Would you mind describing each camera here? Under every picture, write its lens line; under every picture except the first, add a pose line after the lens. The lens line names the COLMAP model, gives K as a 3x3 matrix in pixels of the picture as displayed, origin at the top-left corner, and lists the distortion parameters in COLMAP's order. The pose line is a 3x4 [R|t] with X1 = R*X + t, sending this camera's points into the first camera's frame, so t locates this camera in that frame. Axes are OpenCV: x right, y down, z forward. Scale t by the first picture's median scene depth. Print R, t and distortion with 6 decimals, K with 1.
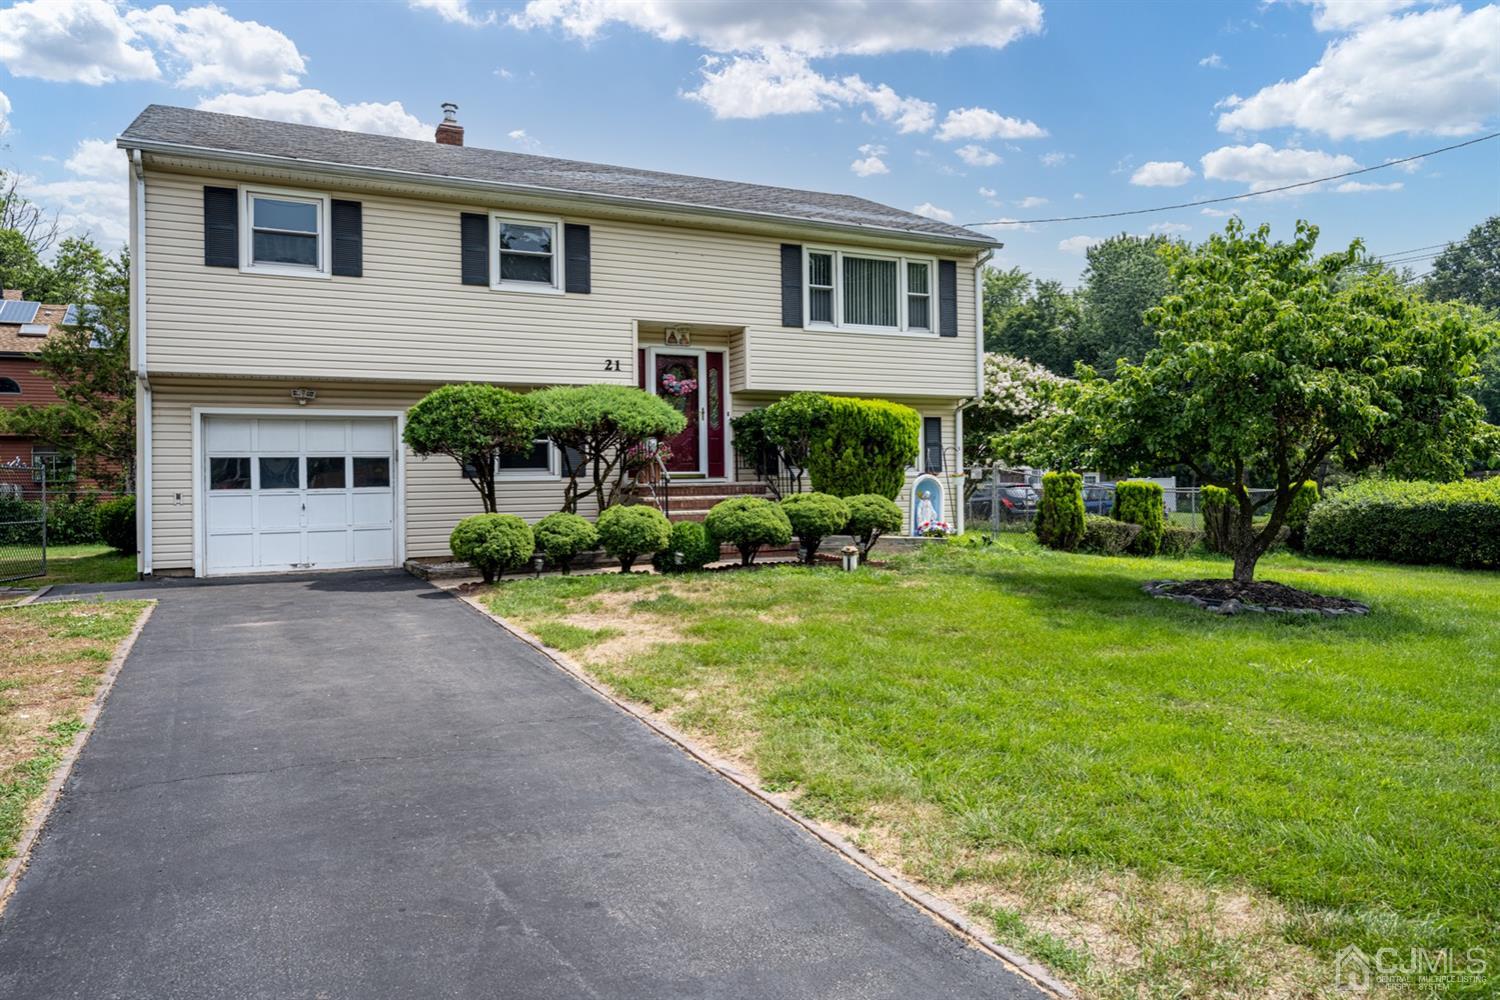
lens RADIAL K [[1020.0, 0, 750.0], [0, 1020.0, 500.0], [0, 0, 1]] dist [-0.001171, 0.000100]
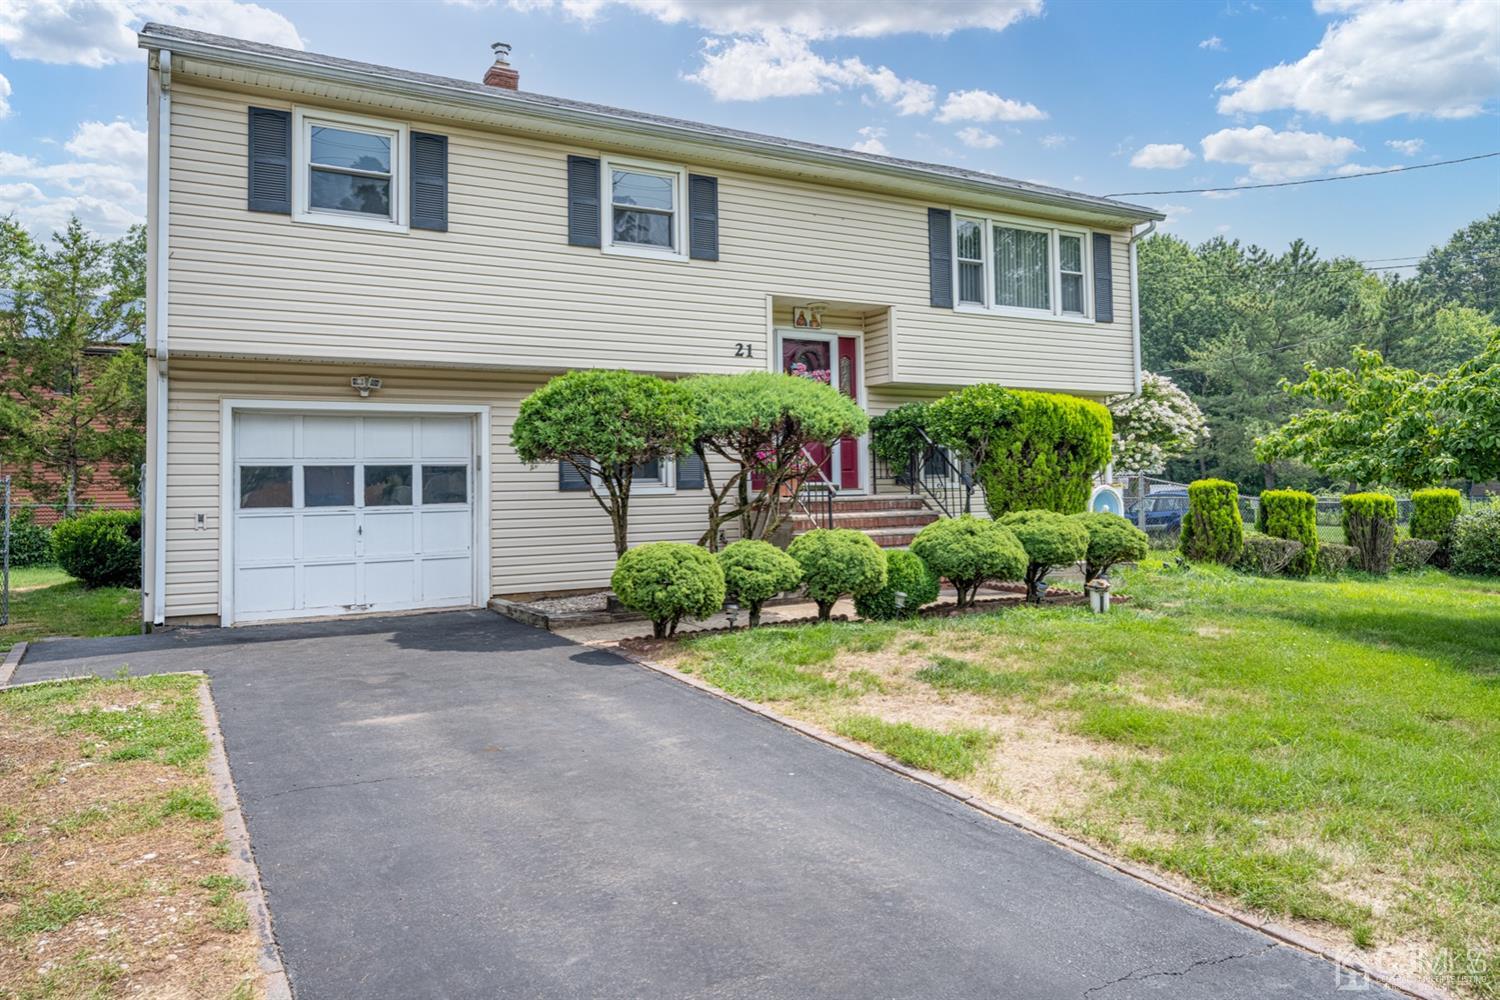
lens RADIAL K [[1033.5, 0, 750.3], [0, 1033.5, 464.1], [0, 0, 1]] dist [-0.000354, -0.001800]
pose [[0.998025, -0.000827, 0.062807, -0.183794], [0.003338, 0.999199, -0.039884, -0.010332], [-0.062723, 0.040015, 0.997228, 0.194515]]
